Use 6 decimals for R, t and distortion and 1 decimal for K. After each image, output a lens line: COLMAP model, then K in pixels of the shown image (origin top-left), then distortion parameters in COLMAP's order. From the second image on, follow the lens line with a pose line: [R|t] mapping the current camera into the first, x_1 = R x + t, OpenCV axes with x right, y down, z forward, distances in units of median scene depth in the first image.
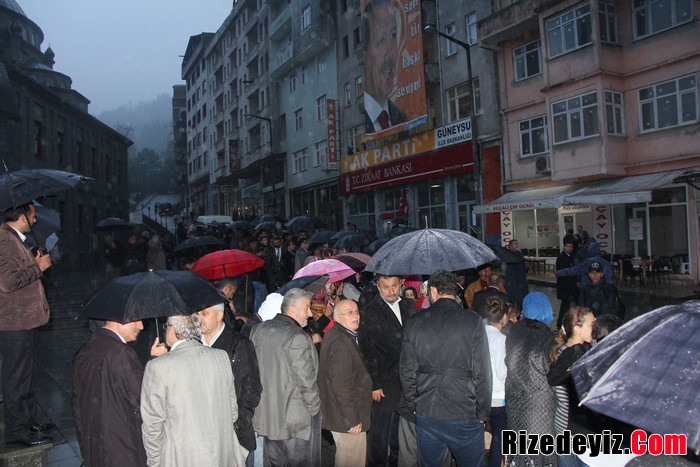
lens RADIAL K [[582.6, 0, 338.6], [0, 582.6, 234.6], [0, 0, 1]] dist [-0.190646, 0.154550]
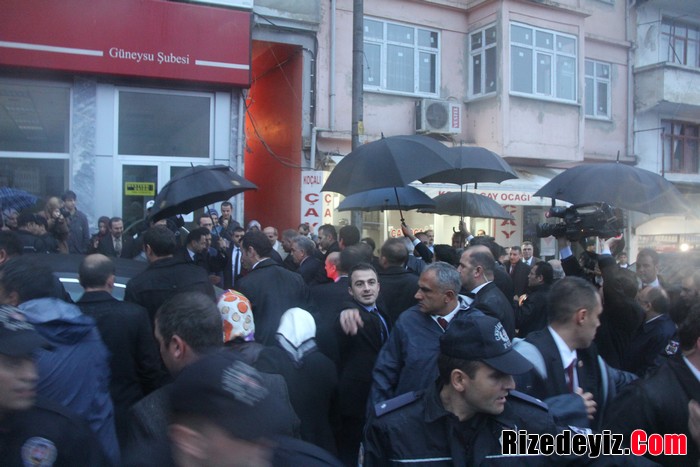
lens RADIAL K [[582.6, 0, 338.6], [0, 582.6, 234.6], [0, 0, 1]] dist [-0.190646, 0.154550]
pose [[0.014646, -0.003046, 0.999888, -0.131324], [-0.020577, 0.999783, 0.003347, -0.009889], [-0.999681, -0.020624, 0.014580, 0.786093]]
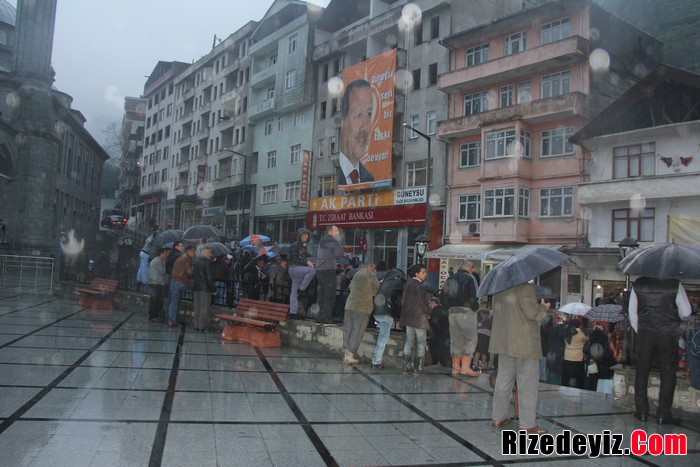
lens RADIAL K [[582.6, 0, 338.6], [0, 582.6, 234.6], [0, 0, 1]] dist [-0.190646, 0.154550]
pose [[0.982925, 0.094053, 0.158151, -0.157512], [-0.088705, 0.995232, -0.040553, -0.012035], [-0.161211, 0.025832, 0.986582, -0.297410]]
